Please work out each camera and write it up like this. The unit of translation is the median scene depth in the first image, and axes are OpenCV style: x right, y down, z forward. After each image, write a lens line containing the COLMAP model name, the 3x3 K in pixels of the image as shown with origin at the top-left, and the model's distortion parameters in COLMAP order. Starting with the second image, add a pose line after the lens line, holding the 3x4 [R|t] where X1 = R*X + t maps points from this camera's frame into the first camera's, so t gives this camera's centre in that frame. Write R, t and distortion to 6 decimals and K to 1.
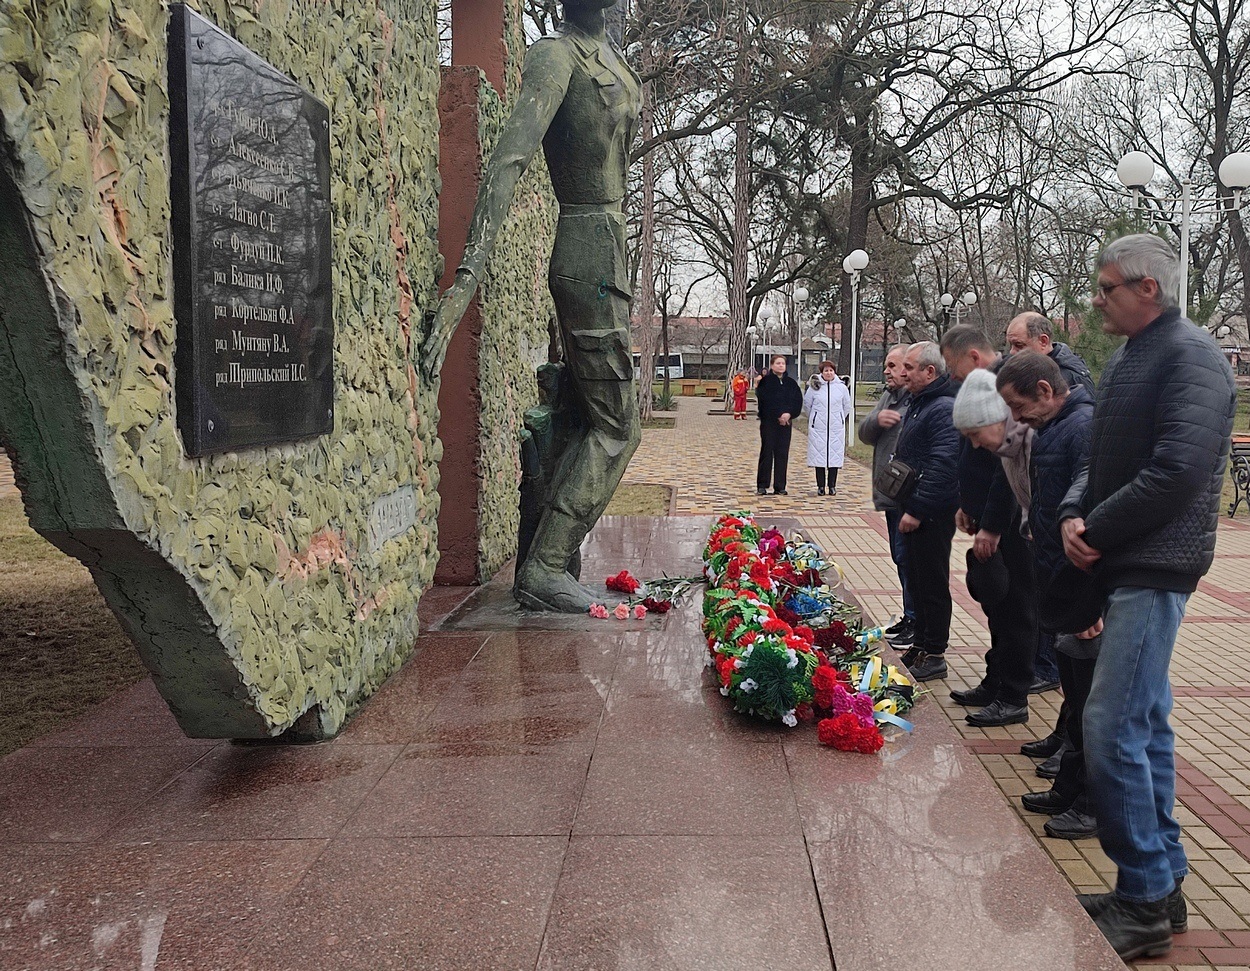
lens RADIAL K [[1259.3, 0, 769.3], [0, 1259.3, 429.9], [0, 0, 1]] dist [0.027085, 0.000000]
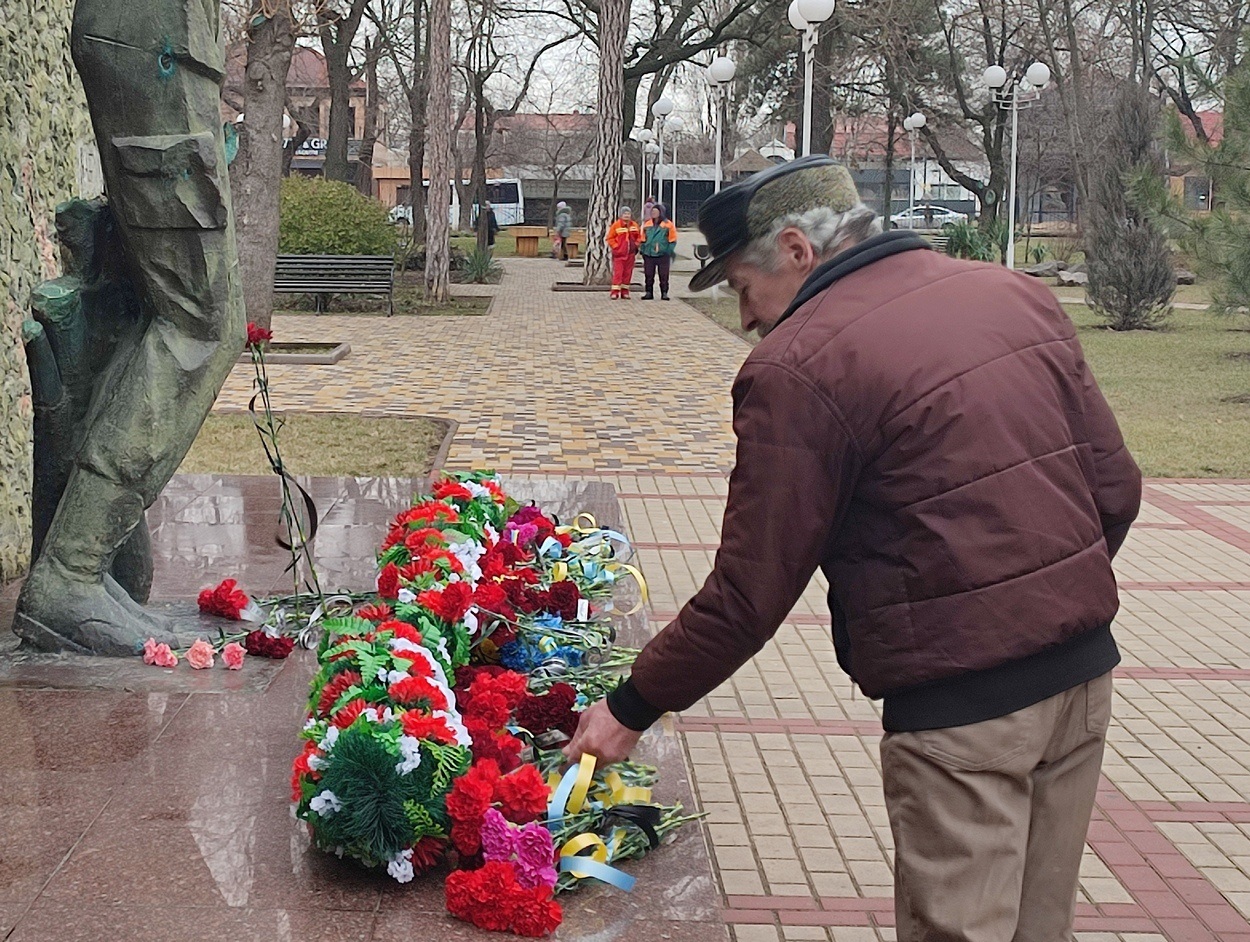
lens RADIAL K [[2257.6, 0, 502.2], [0, 2257.6, 426.1], [0, 0, 1]] dist [0.036416, 0.000000]
pose [[0.996477, 0.004467, -0.083743, 0.092308], [-0.000427, 0.998838, 0.048202, -0.001998], [0.083861, -0.047996, 0.995321, 0.041842]]
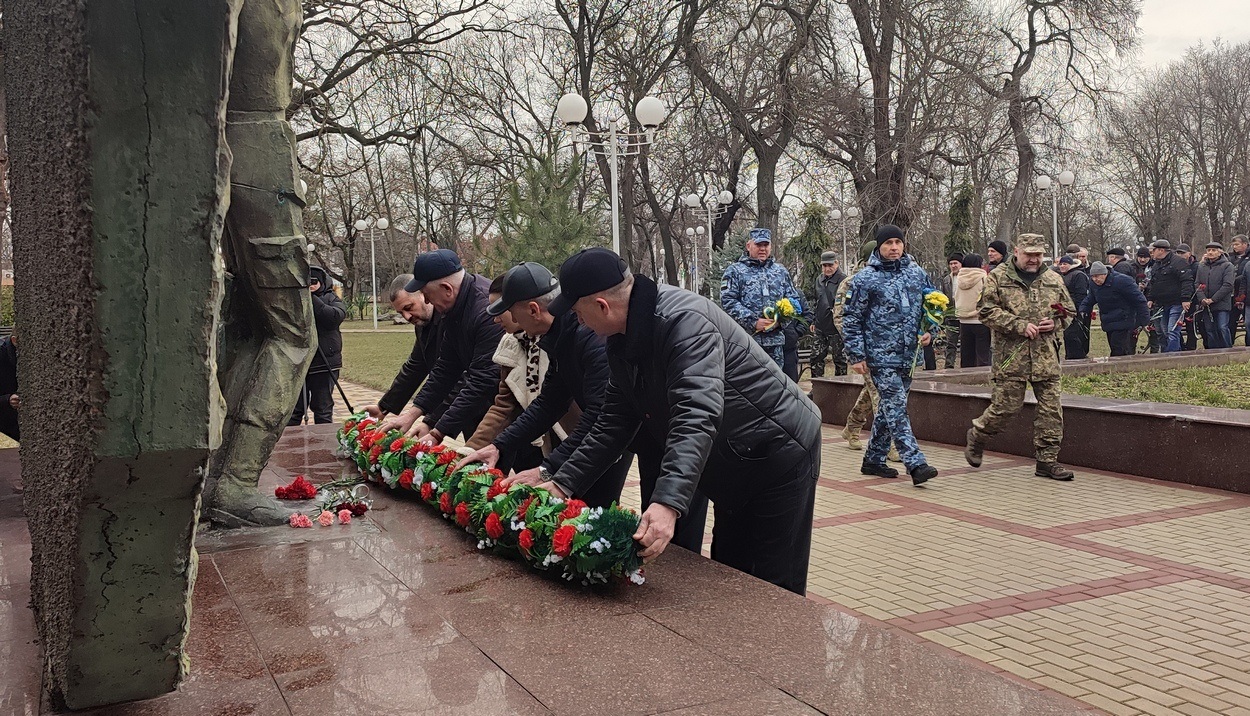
lens RADIAL K [[1099.0, 0, 622.1], [0, 1099.0, 312.9], [0, 0, 1]] dist [0.011145, 0.038789]
pose [[0.922989, -0.050975, 0.381436, -0.219015], [0.060362, 0.998096, -0.012678, 0.007009], [-0.380063, 0.034726, 0.924308, 0.098469]]
